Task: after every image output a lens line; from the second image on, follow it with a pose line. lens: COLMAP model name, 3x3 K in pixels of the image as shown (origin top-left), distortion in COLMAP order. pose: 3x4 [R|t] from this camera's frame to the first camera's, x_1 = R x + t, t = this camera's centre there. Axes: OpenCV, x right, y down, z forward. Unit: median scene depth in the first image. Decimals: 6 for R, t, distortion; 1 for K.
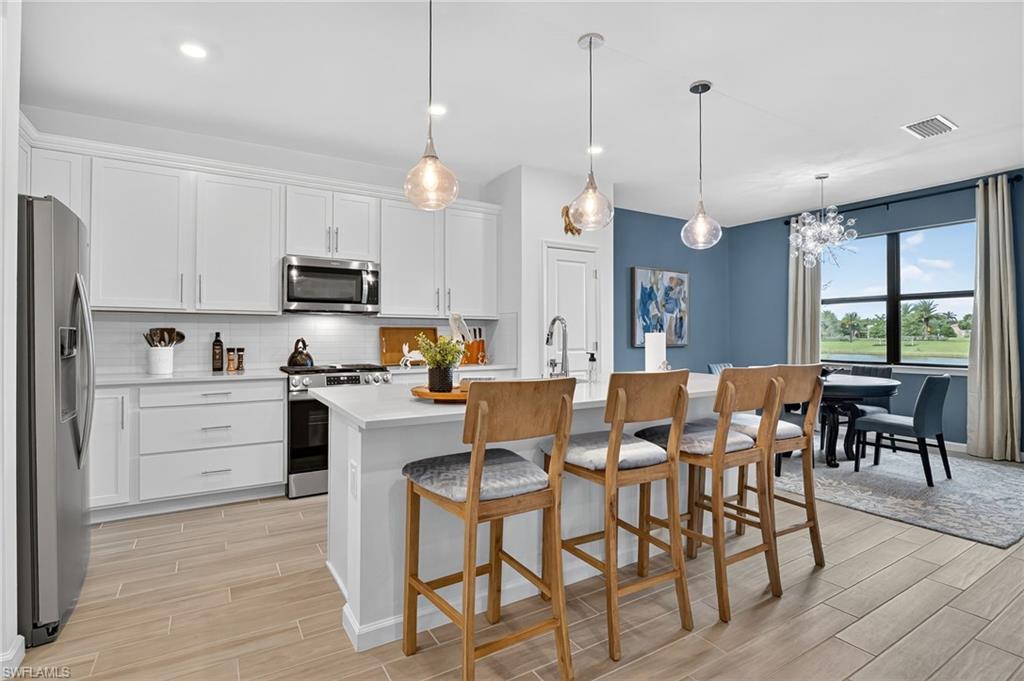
lens RADIAL K [[498.2, 0, 504.4], [0, 498.2, 335.2], [0, 0, 1]] dist [-0.017477, -0.003503]
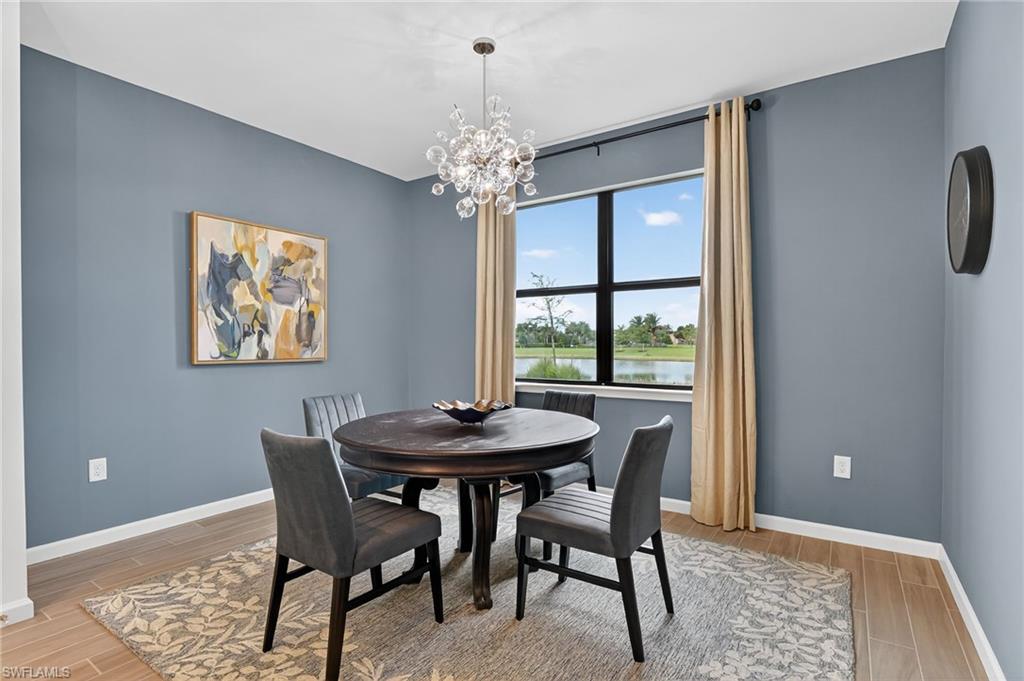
lens RADIAL K [[498.2, 0, 516.8], [0, 498.2, 351.0], [0, 0, 1]] dist [-0.017477, -0.003503]
pose [[0.903783, -0.007117, 0.427933, 0.357034], [0.000009, 0.999862, 0.016610, -0.000030], [-0.427992, -0.015008, 0.903658, 0.397585]]
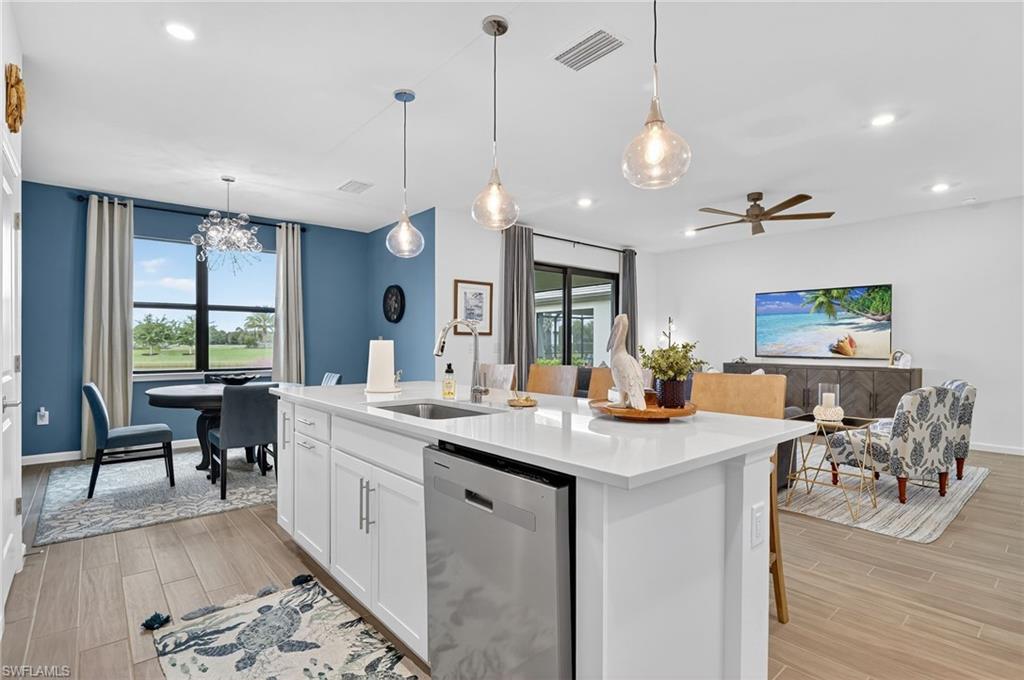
lens RADIAL K [[498.2, 0, 511.0], [0, 498.2, 351.5], [0, 0, 1]] dist [-0.017477, -0.003503]
pose [[-0.176927, -0.013406, 0.984133, -0.329726], [-0.003083, 0.999910, 0.013067, 0.001621], [-0.984219, -0.000722, -0.176953, 0.502426]]
